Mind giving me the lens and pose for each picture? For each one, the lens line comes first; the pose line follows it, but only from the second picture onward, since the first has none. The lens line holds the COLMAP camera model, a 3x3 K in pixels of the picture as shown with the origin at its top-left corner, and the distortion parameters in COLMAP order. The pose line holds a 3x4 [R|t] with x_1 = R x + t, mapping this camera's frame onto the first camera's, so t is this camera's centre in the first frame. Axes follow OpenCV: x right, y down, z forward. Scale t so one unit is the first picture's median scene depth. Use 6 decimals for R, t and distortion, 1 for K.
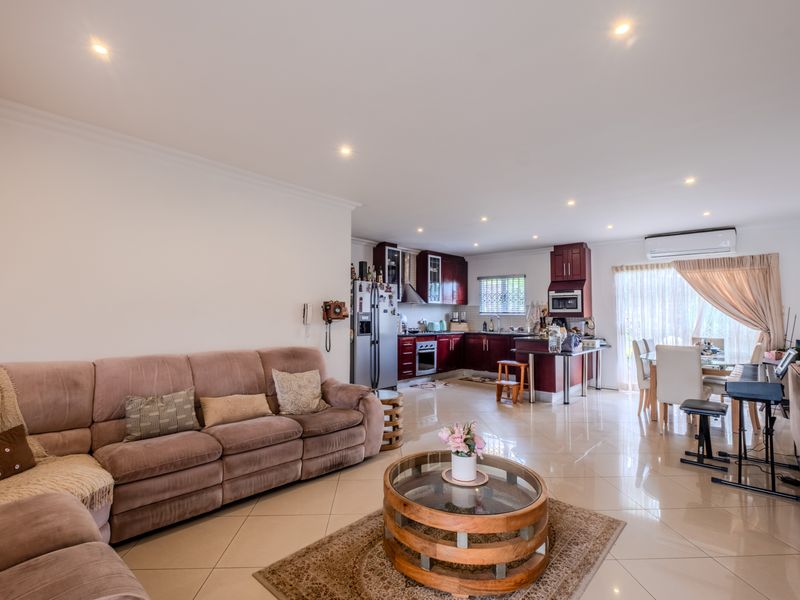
lens RADIAL K [[390.5, 0, 400.5], [0, 390.5, 306.8], [0, 0, 1]] dist [-0.002319, -0.000191]
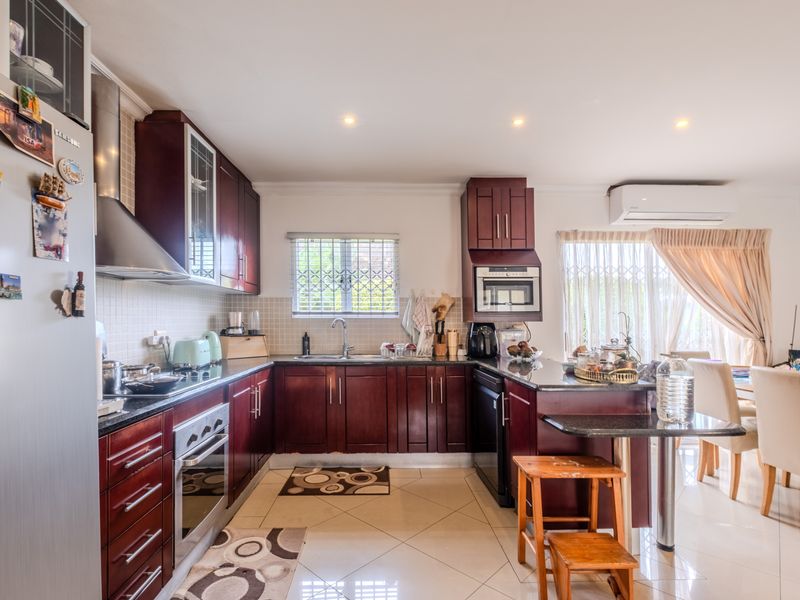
lens RADIAL K [[390.7, 0, 381.2], [0, 390.7, 321.0], [0, 0, 1]] dist [-0.004432, -0.001205]
pose [[0.733398, -0.008086, 0.679752, -0.025616], [-0.009890, 0.999697, 0.022562, 0.013925], [-0.679728, -0.023270, 0.733095, 0.647593]]
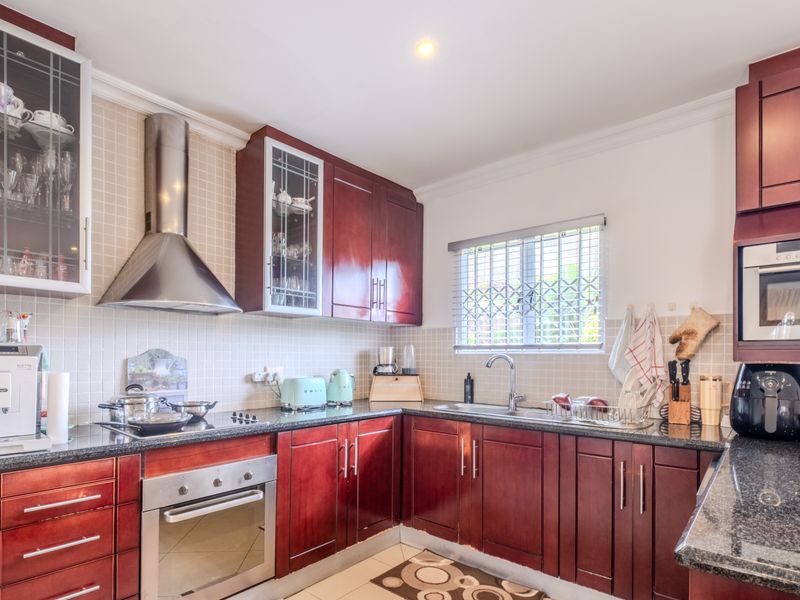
lens RADIAL K [[424.0, 0, 399.9], [0, 424.0, 364.3], [0, 0, 1]] dist [-0.002412, 0.001849]
pose [[0.999807, -0.002051, 0.019537, 0.157430], [0.001245, 0.999151, 0.041183, 0.015340], [-0.019605, -0.041151, 0.998961, 0.672259]]
